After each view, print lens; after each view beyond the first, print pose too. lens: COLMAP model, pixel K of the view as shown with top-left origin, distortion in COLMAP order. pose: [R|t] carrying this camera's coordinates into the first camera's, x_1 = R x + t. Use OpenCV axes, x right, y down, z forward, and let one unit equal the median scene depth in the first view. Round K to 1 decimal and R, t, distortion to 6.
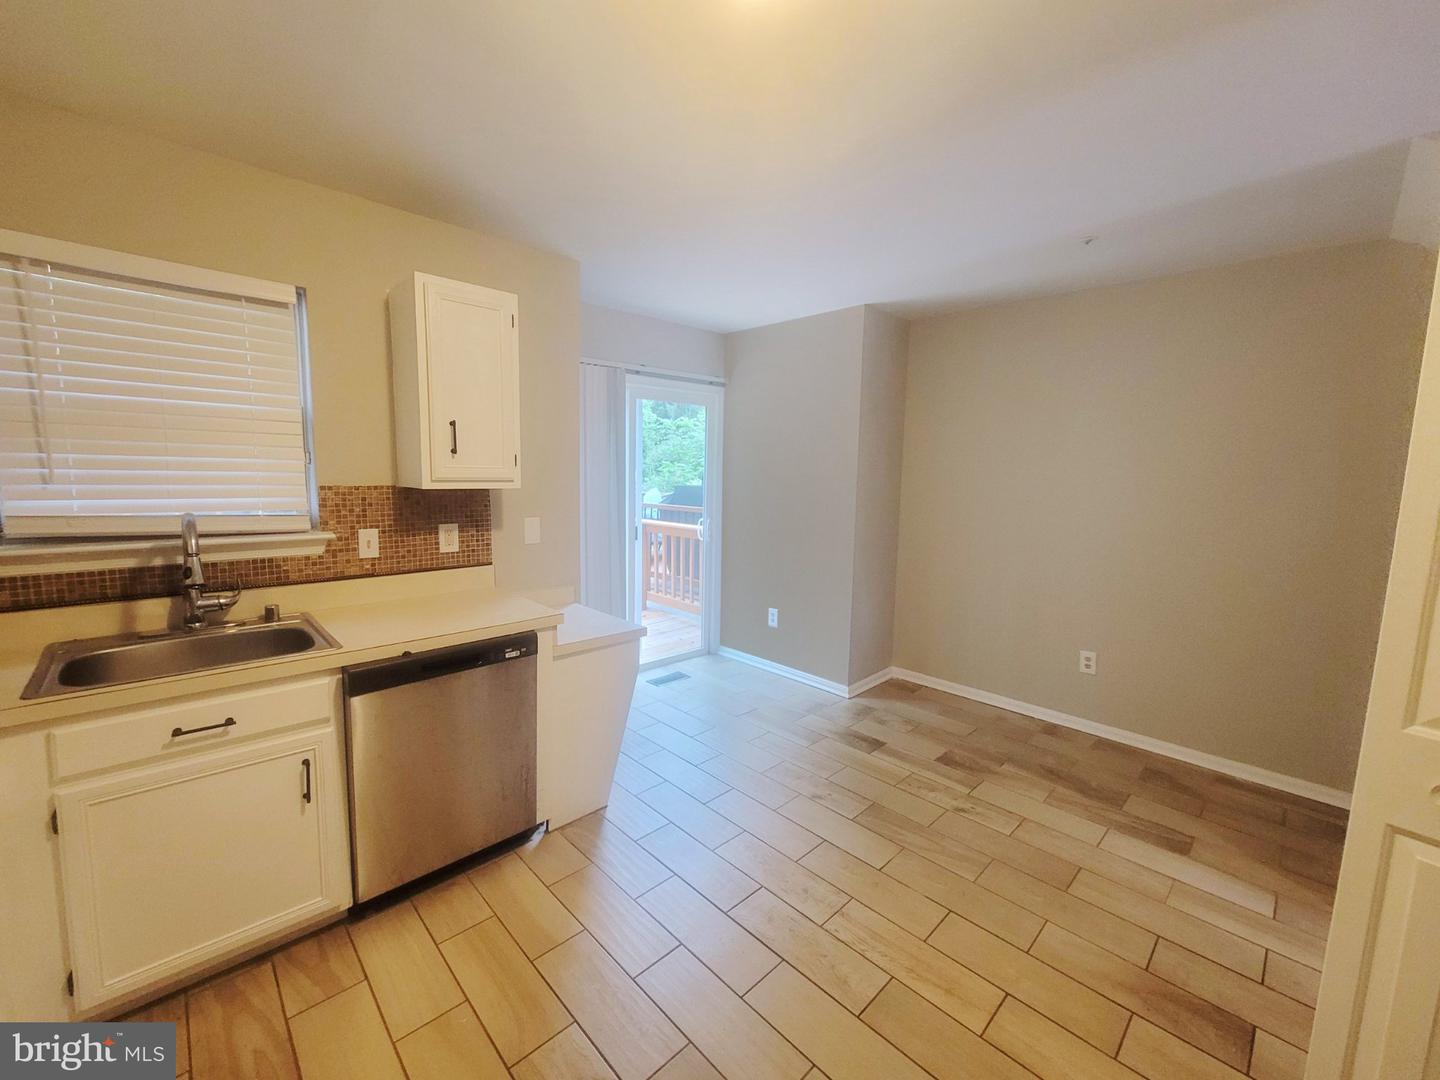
lens RADIAL K [[586.9, 0, 718.6], [0, 586.9, 534.7], [0, 0, 1]] dist [-0.006466, -0.000198]
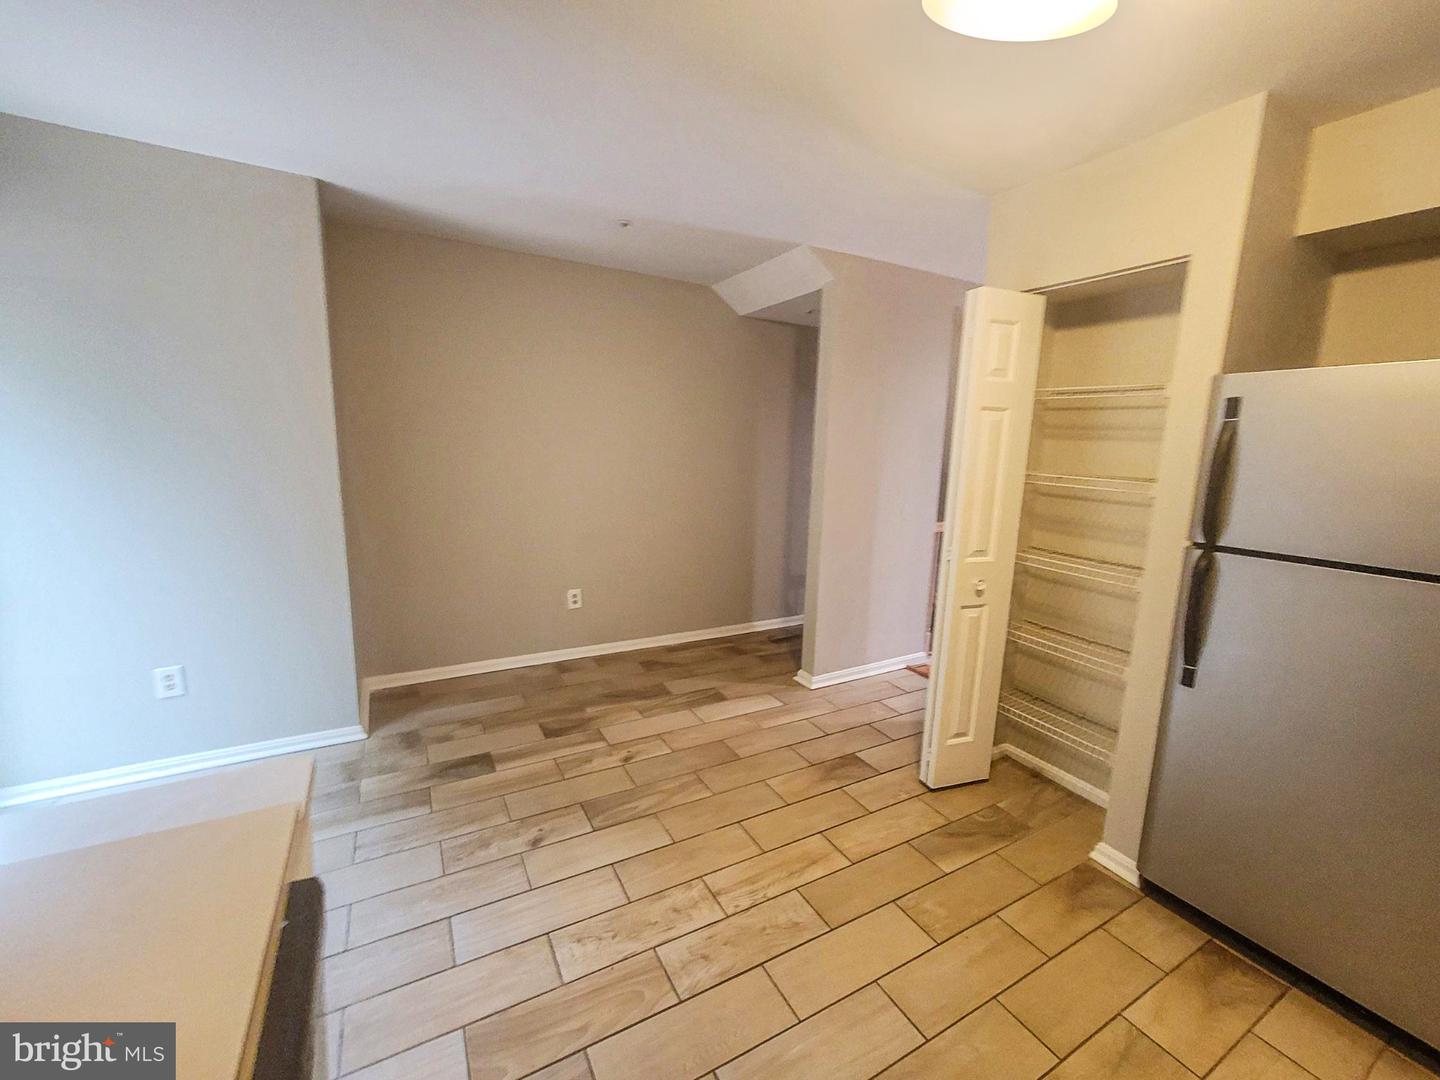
lens RADIAL K [[586.9, 0, 711.9], [0, 586.9, 539.9], [0, 0, 1]] dist [-0.006466, -0.000198]
pose [[0.270770, -0.176105, 0.946399, -0.467918], [0.085995, 0.983619, 0.158428, -0.069719], [-0.958795, 0.038488, 0.281478, 0.537722]]
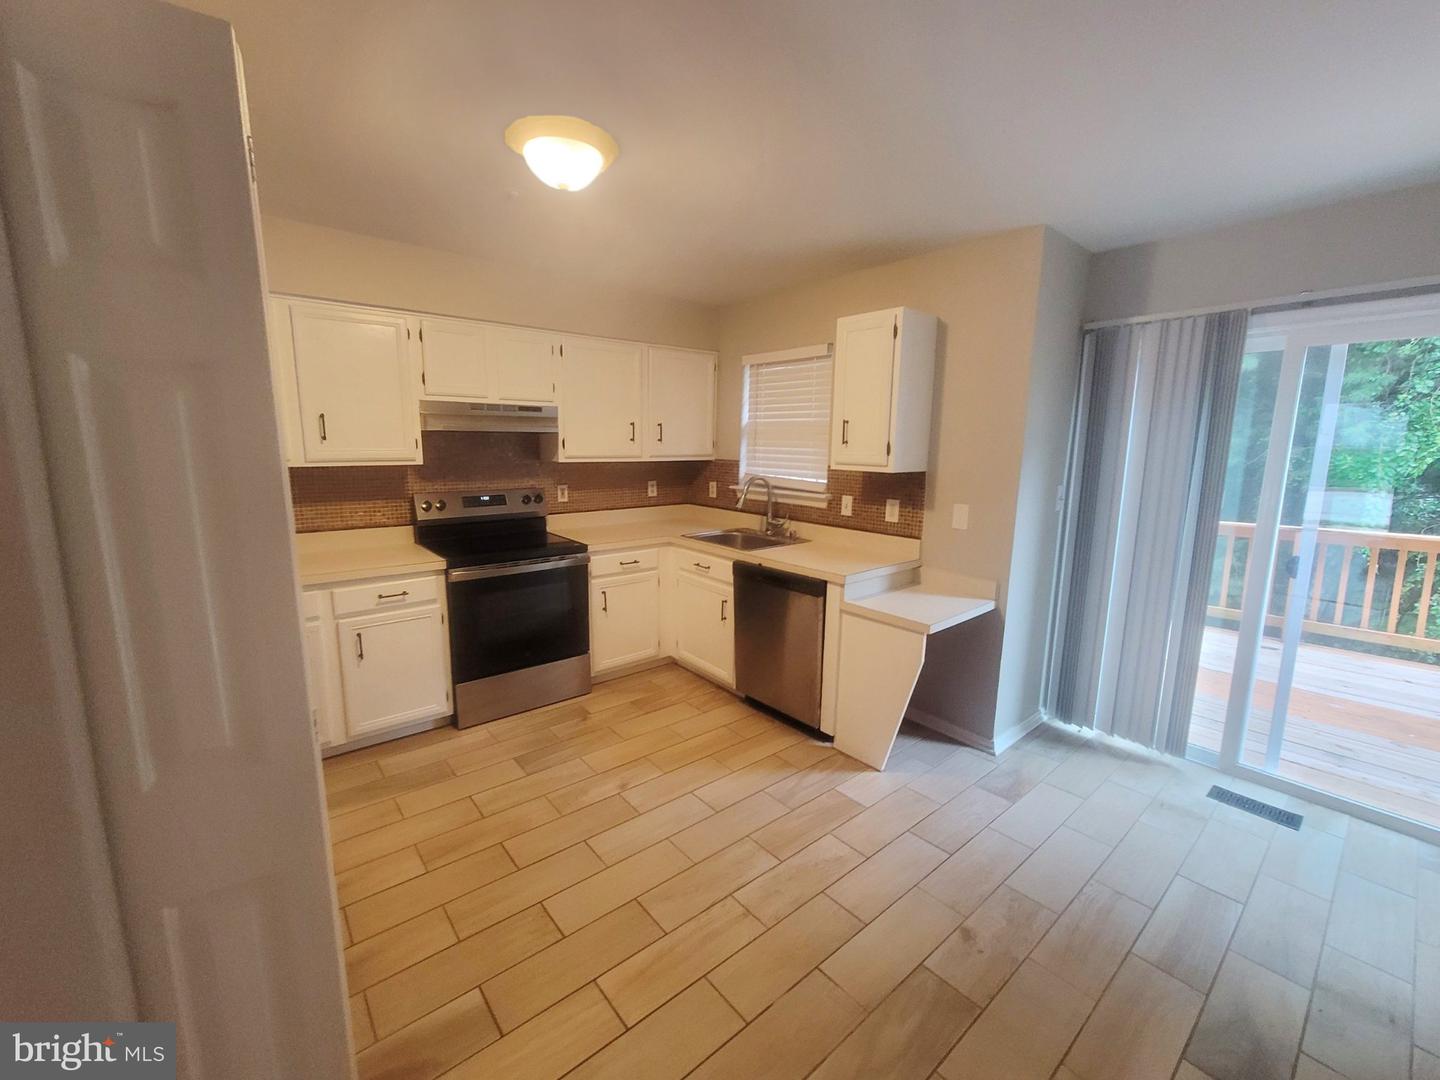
lens RADIAL K [[586.9, 0, 717.9], [0, 586.9, 537.4], [0, 0, 1]] dist [-0.006466, -0.000198]
pose [[-0.077495, 0.142521, -0.986753, 0.823600], [-0.123329, 0.980758, 0.151341, -0.082783], [0.989335, 0.133423, -0.058427, 0.703765]]
